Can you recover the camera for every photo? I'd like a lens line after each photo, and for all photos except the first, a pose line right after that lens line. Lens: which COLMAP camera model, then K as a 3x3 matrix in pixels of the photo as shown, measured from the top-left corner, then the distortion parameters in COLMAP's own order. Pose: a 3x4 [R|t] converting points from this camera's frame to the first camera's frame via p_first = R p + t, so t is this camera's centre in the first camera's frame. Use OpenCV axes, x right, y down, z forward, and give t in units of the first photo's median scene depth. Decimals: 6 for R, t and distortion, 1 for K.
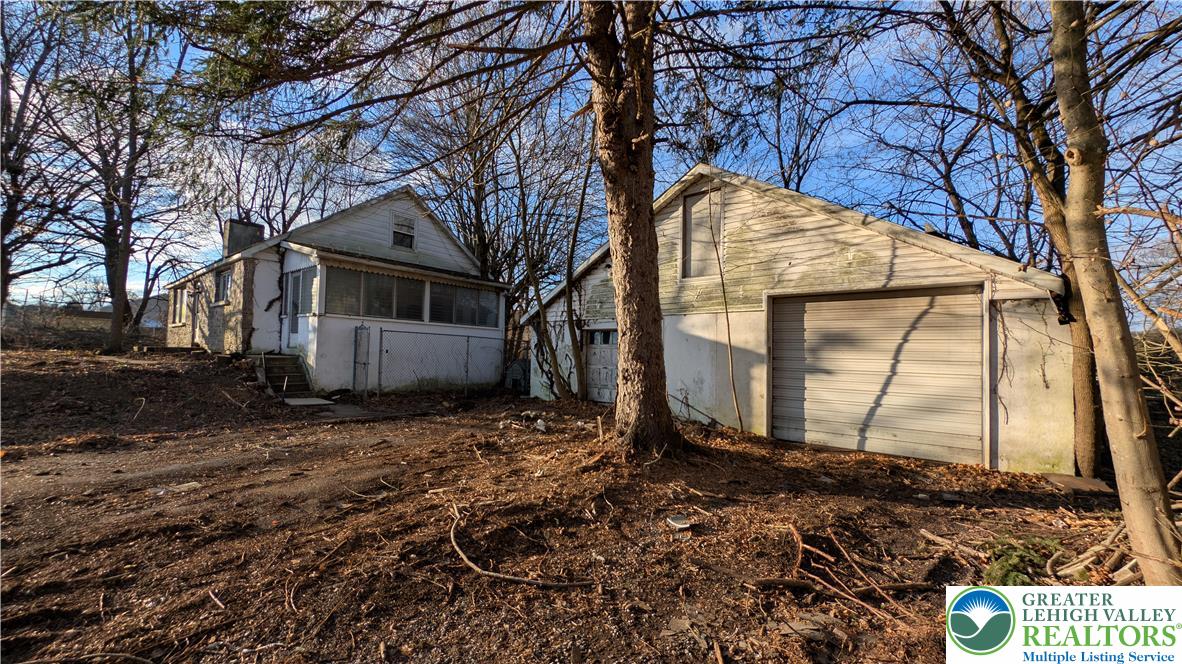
lens RADIAL K [[438.7, 0, 588.8], [0, 438.7, 341.1], [0, 0, 1]] dist [0.001128, 0.000023]
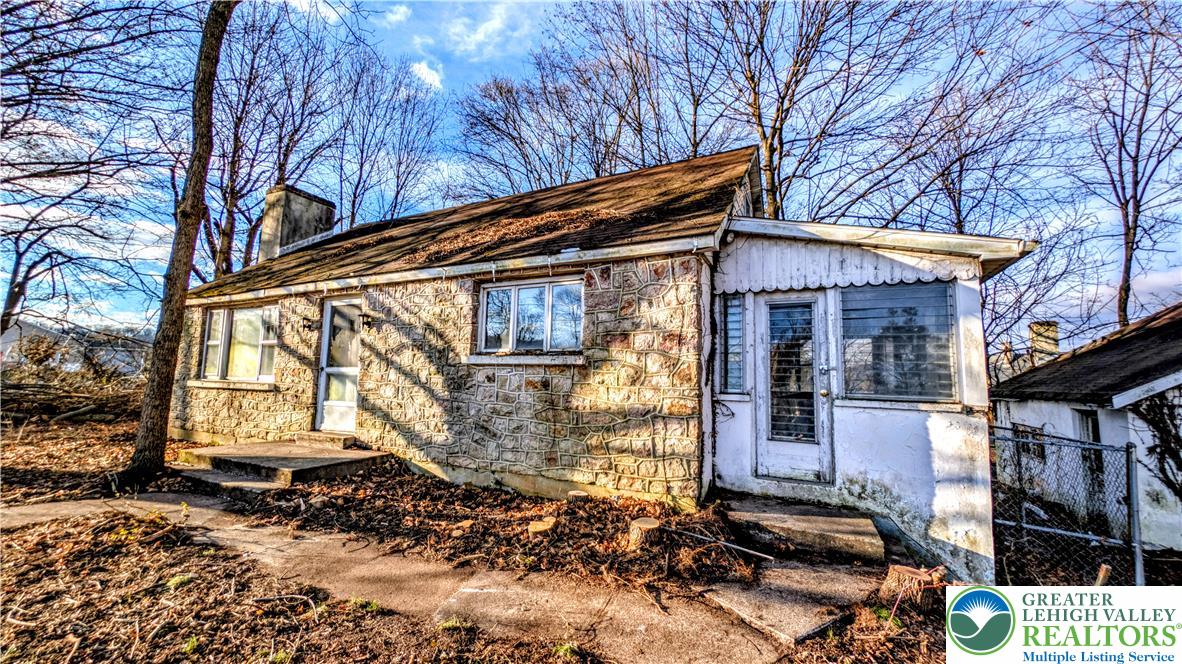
lens RADIAL K [[451.2, 0, 590.9], [0, 451.2, 337.7], [0, 0, 1]] dist [0.001402, 0.000043]
pose [[0.976335, 0.024308, 0.214892, -1.533438], [-0.010021, 0.997681, -0.067325, -0.137177], [-0.216030, 0.063579, 0.974314, 1.028973]]
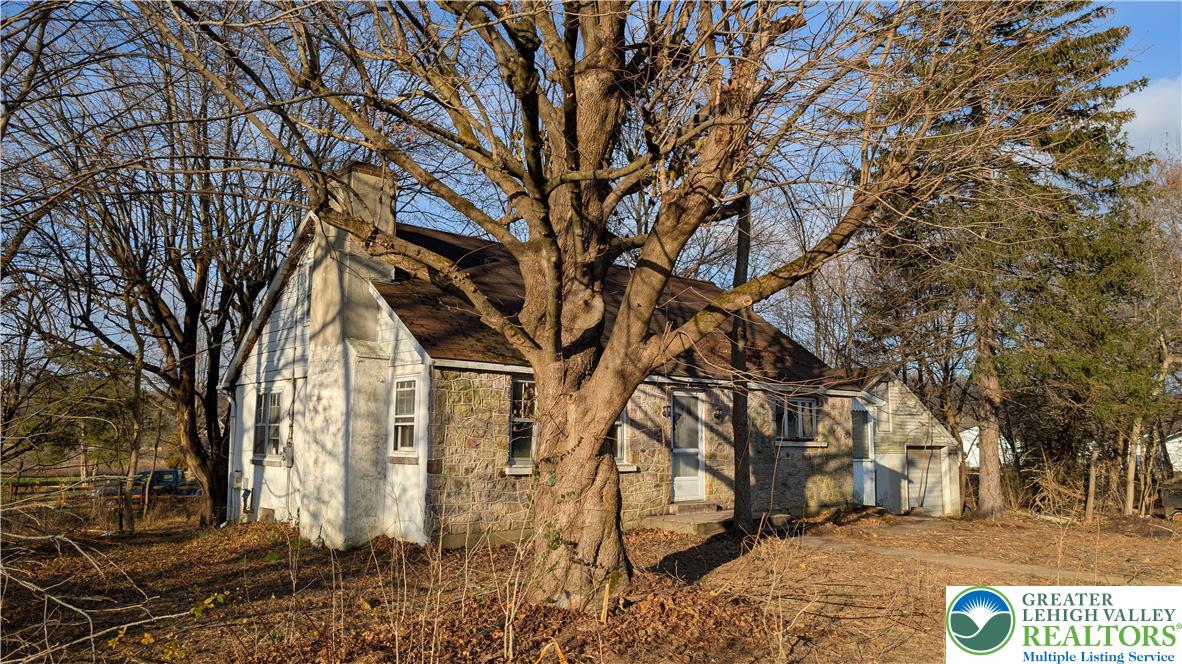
lens RADIAL K [[842.2, 0, 591.0], [0, 842.2, 332.0], [0, 0, 1]] dist [0.049288, -0.001356]
pose [[0.184937, 0.099885, 0.977661, -4.059811], [-0.035862, 0.994845, -0.094857, -0.216440], [-0.982096, -0.017518, 0.187565, 1.916384]]
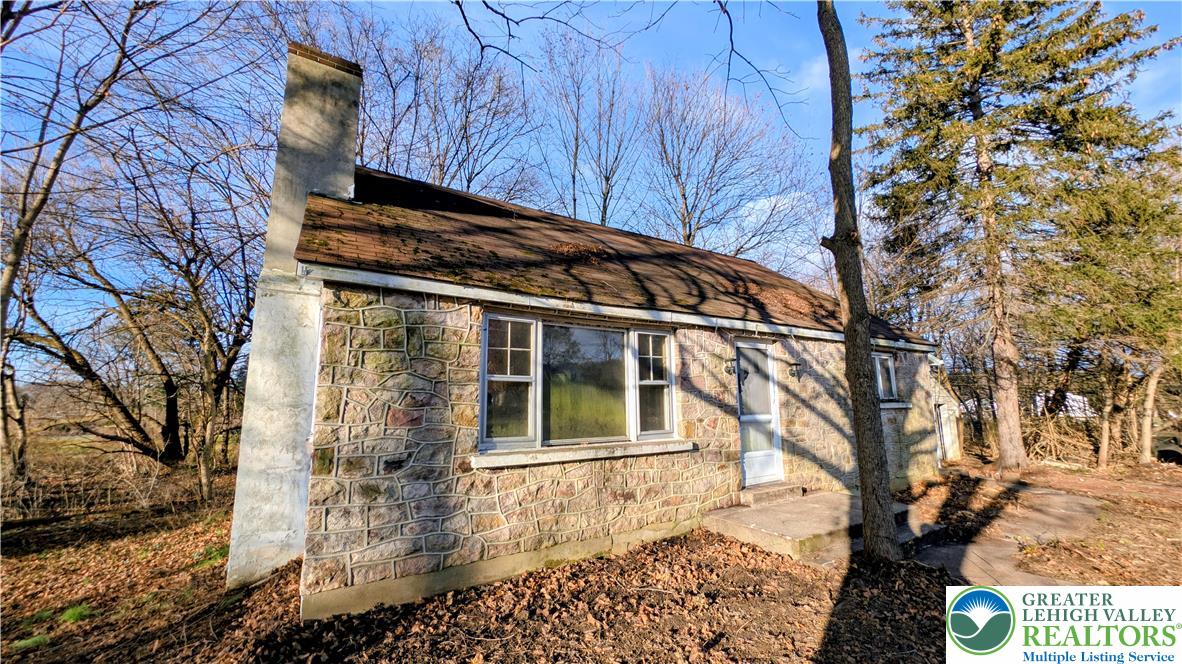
lens RADIAL K [[438.7, 0, 588.8], [0, 438.7, 341.1], [0, 0, 1]] dist [0.001128, 0.000023]
pose [[0.346616, 0.108014, 0.931767, -2.799321], [-0.009822, 0.993711, -0.111541, -0.178206], [-0.937956, 0.029510, 0.345497, 2.086330]]
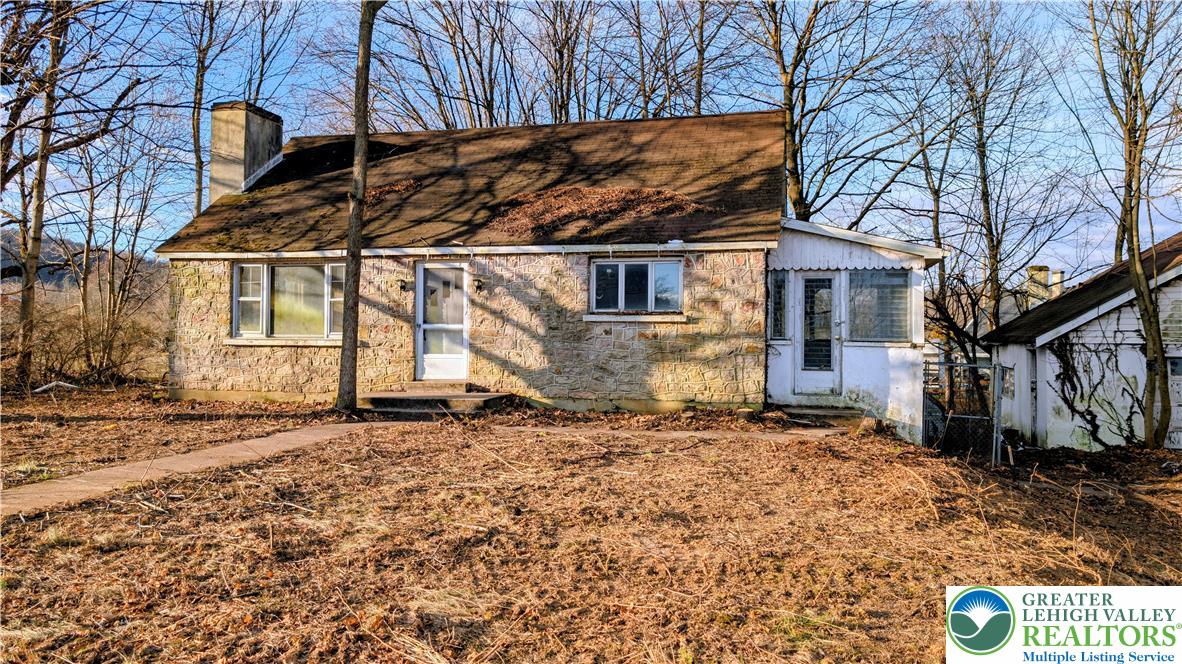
lens RADIAL K [[862.8, 0, 591.0], [0, 862.8, 332.0], [0, 0, 1]] dist [0.010274, -0.003815]
pose [[0.911440, -0.011936, 0.411260, -2.371514], [-0.000230, 0.999564, 0.029520, -0.175919], [-0.411433, -0.027001, 0.911040, 0.049179]]
